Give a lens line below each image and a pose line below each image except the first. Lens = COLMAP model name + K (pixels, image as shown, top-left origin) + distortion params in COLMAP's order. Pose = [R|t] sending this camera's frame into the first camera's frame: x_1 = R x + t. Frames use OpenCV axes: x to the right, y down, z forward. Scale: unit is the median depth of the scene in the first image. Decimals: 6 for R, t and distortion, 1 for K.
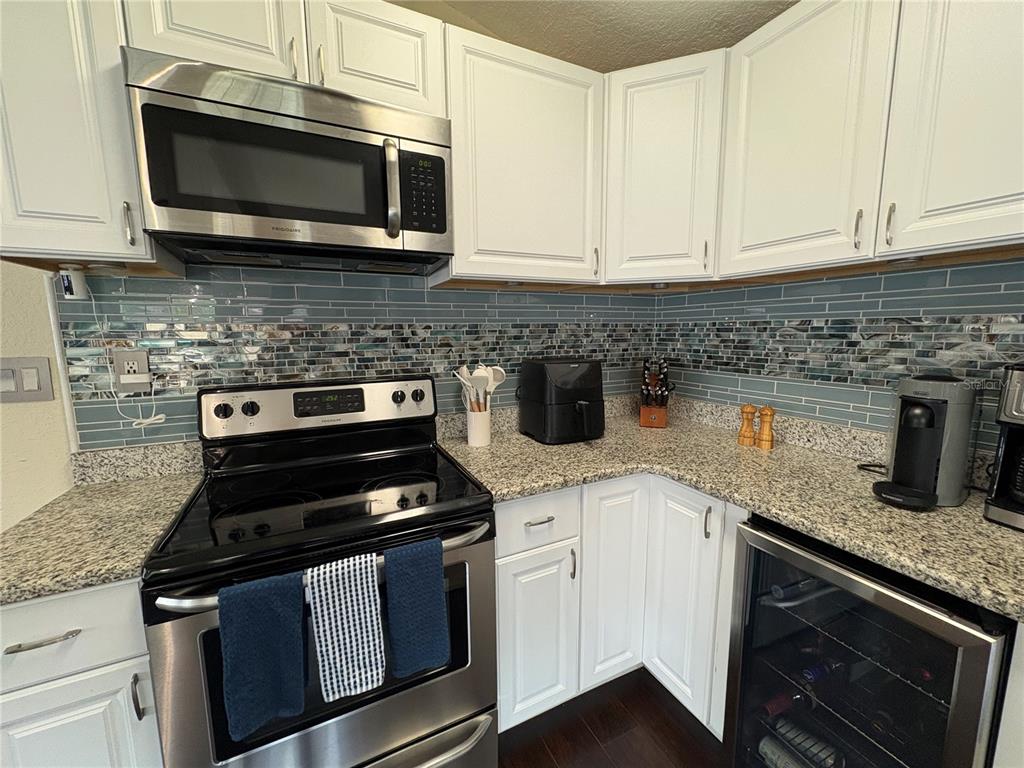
lens RADIAL K [[408.7, 0, 514.6], [0, 408.7, 384.0], [0, 0, 1]] dist [0.002126, -0.000473]
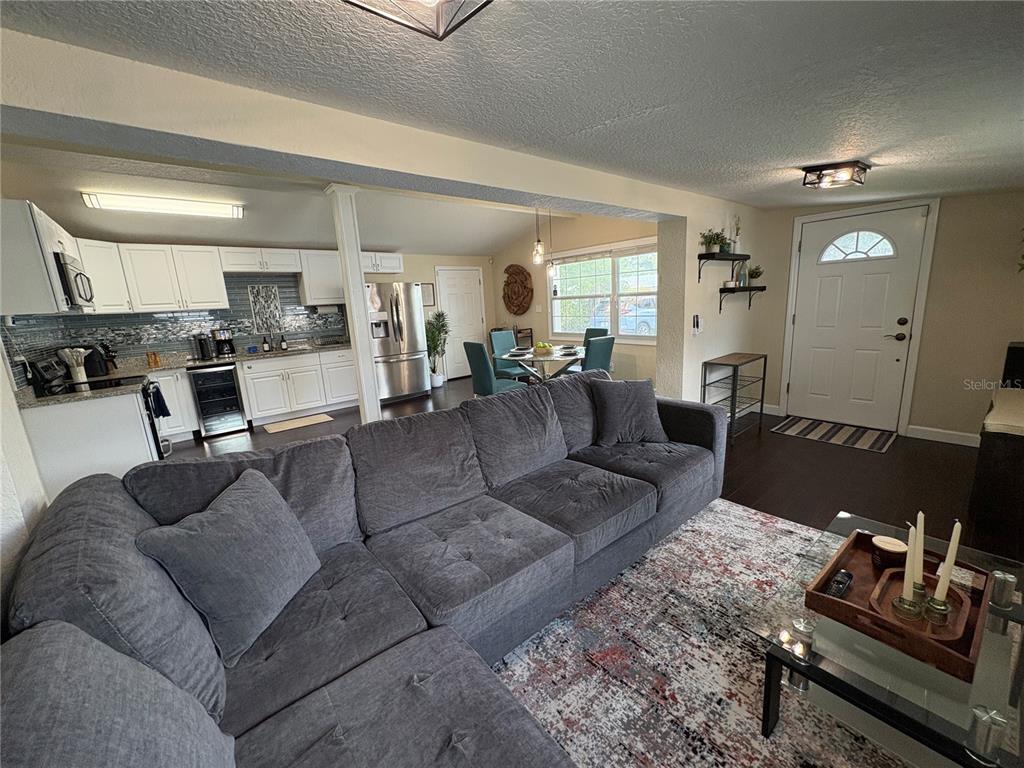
lens RADIAL K [[408.7, 0, 514.1], [0, 408.7, 383.0], [0, 0, 1]] dist [0.002126, -0.000473]
pose [[-0.238433, -0.171805, 0.955842, -3.669684], [0.184389, 0.958316, 0.218245, 0.127624], [-0.953494, 0.228283, -0.196815, -1.170985]]
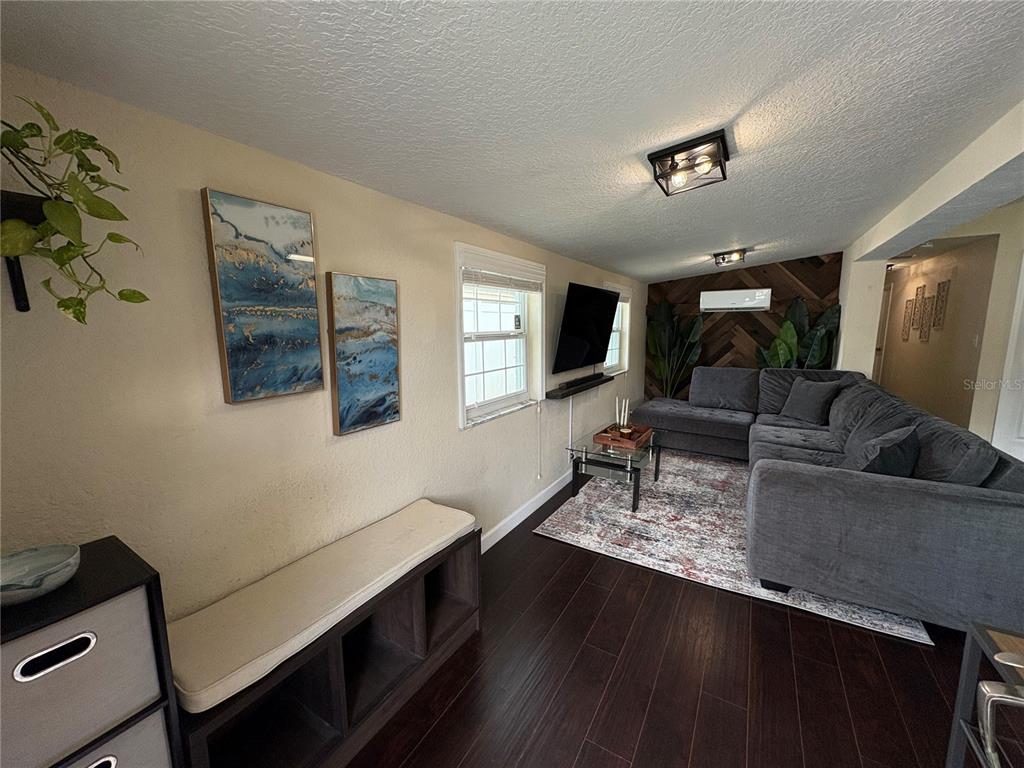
lens RADIAL K [[408.7, 0, 514.1], [0, 408.7, 384.8], [0, 0, 1]] dist [0.002126, -0.000473]
pose [[0.549962, 0.129571, -0.825077, -1.271243], [-0.112137, 0.990403, 0.080788, 0.525191], [0.827627, 0.048092, 0.559214, -4.234048]]
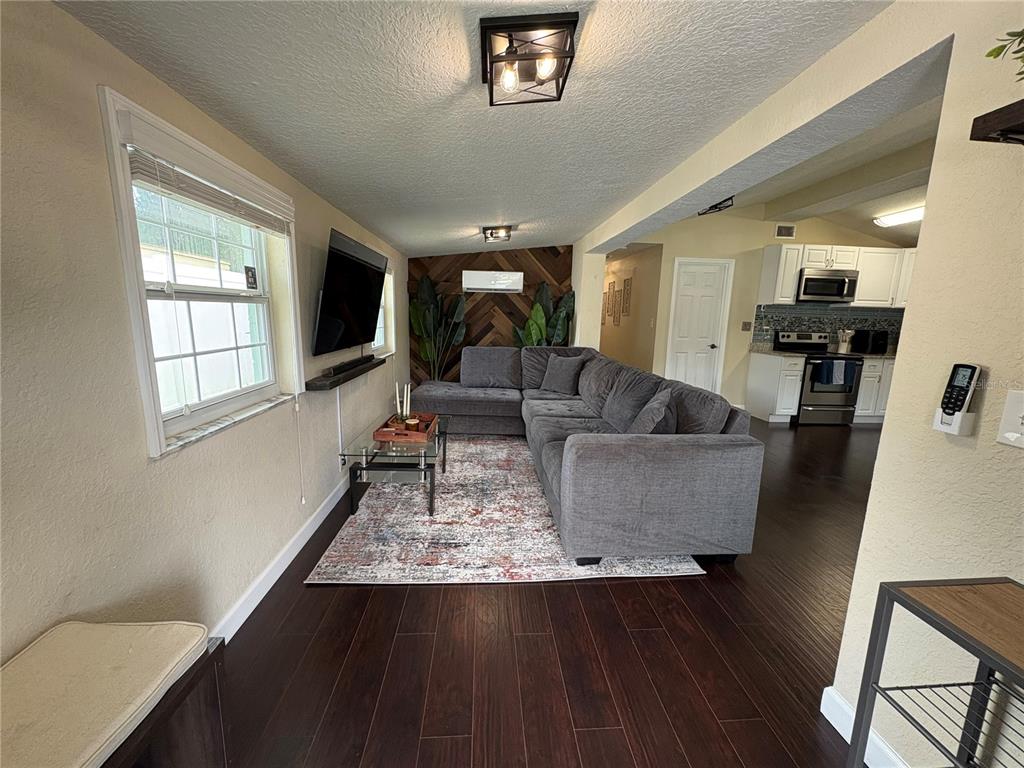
lens RADIAL K [[408.7, 0, 513.4], [0, 408.7, 385.0], [0, 0, 1]] dist [0.002126, -0.000473]
pose [[0.927358, 0.098619, -0.360945, -1.712568], [-0.085793, 0.994985, 0.051432, 0.591359], [0.364207, -0.016729, 0.931168, -4.013994]]
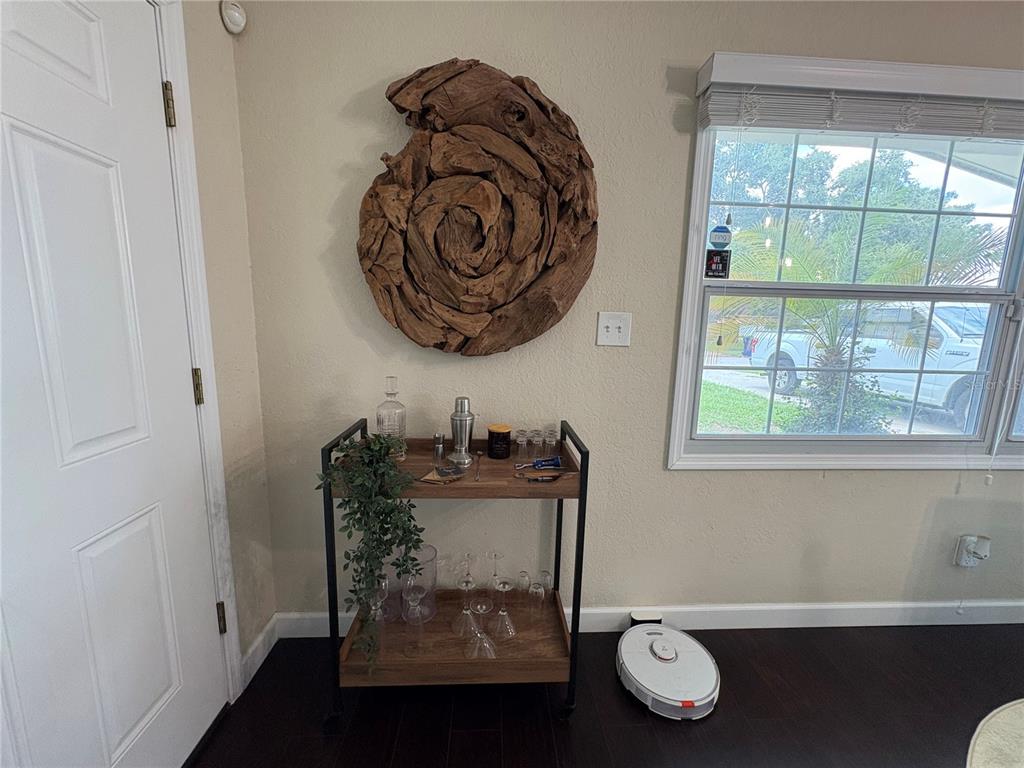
lens RADIAL K [[408.7, 0, 511.4], [0, 408.7, 383.2], [0, 0, 1]] dist [0.002126, -0.000473]
pose [[-0.918178, -0.071660, 0.389634, 1.476302], [0.038610, 0.962637, 0.268027, 0.255725], [-0.394283, 0.261140, -0.881105, -1.624100]]
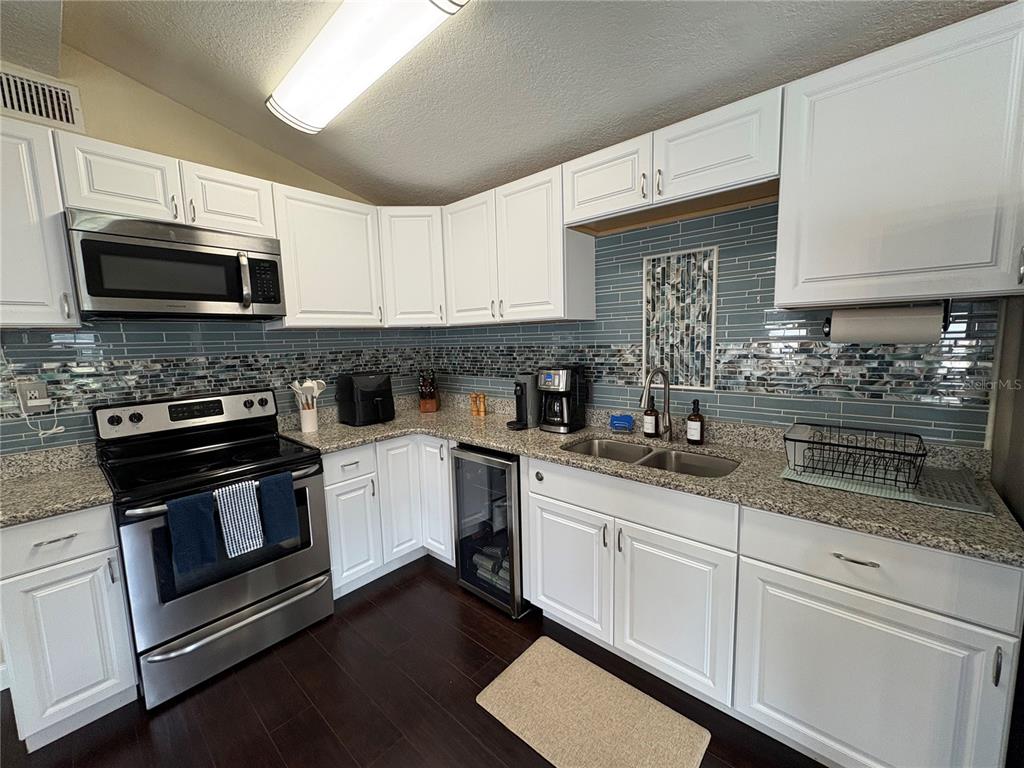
lens RADIAL K [[408.7, 0, 514.6], [0, 408.7, 384.2], [0, 0, 1]] dist [0.002126, -0.000473]
pose [[0.923655, -0.060606, 0.378401, 0.064792], [0.069815, 0.997503, -0.010650, 0.050938], [-0.376811, 0.036255, 0.925580, -0.884105]]
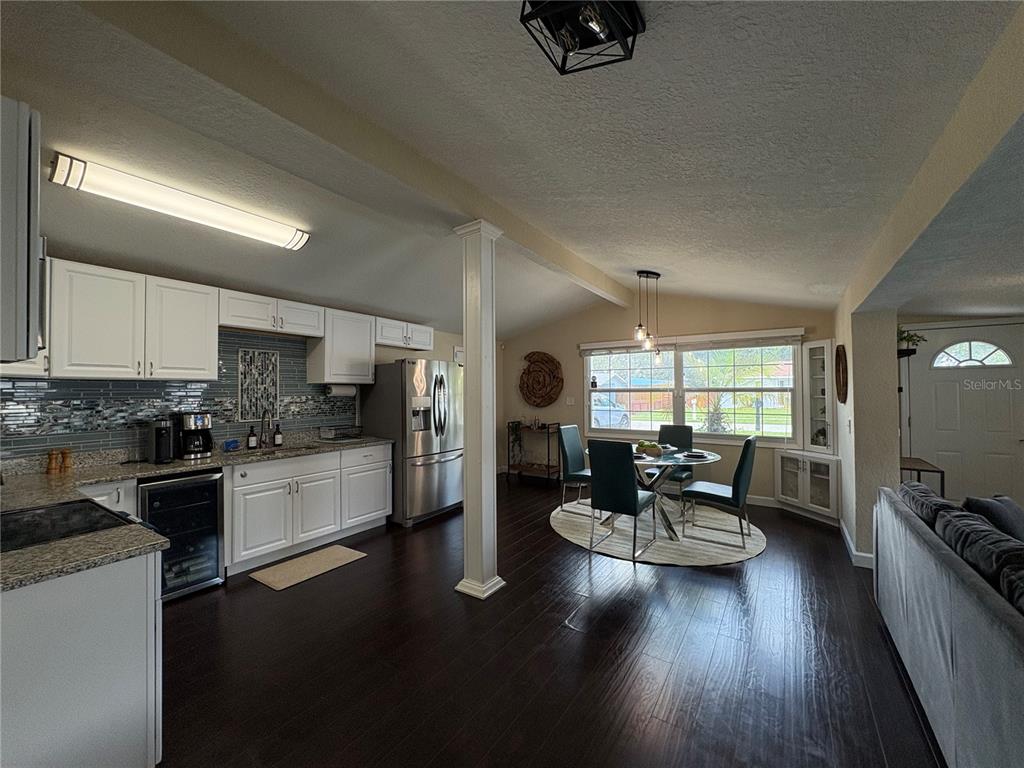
lens RADIAL K [[408.7, 0, 513.7], [0, 408.7, 384.3], [0, 0, 1]] dist [0.002126, -0.000473]
pose [[-0.504589, 0.027152, 0.862933, -2.207407], [0.125852, 0.991142, 0.042405, -0.060541], [-0.854138, 0.129999, -0.503537, 0.214245]]
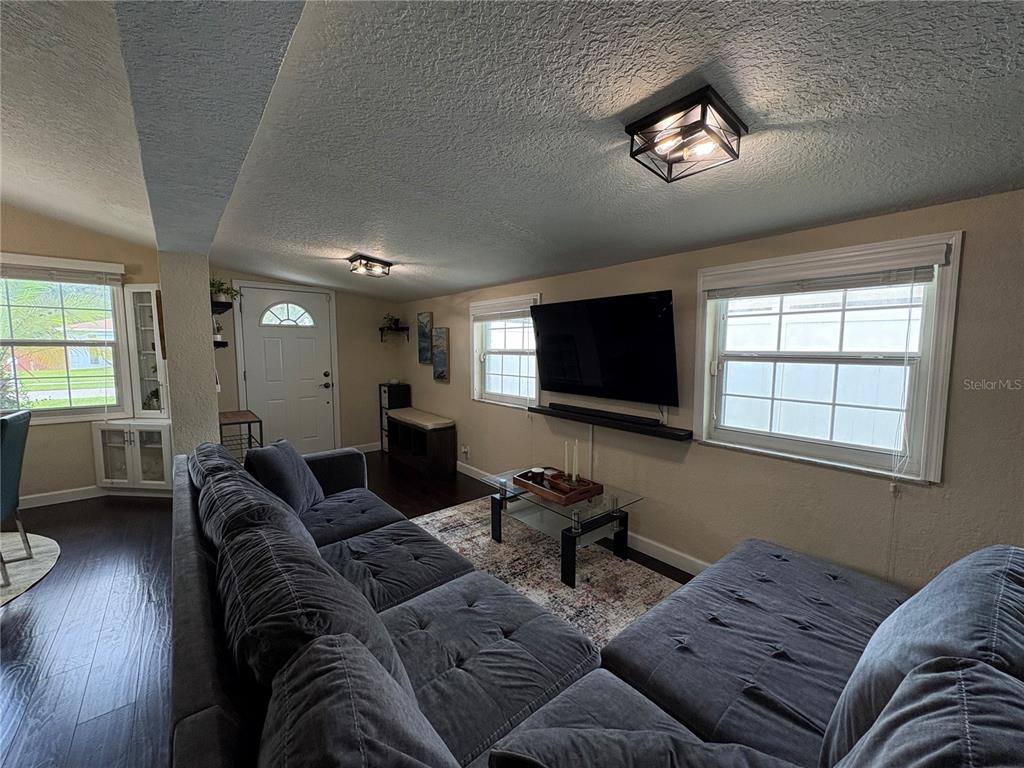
lens RADIAL K [[408.7, 0, 513.2], [0, 408.7, 383.5], [0, 0, 1]] dist [0.002126, -0.000473]
pose [[-0.971567, 0.028528, -0.235041, -2.344269], [-0.024486, 0.975286, 0.219587, 0.030900], [0.235496, 0.219098, -0.946857, -0.319241]]
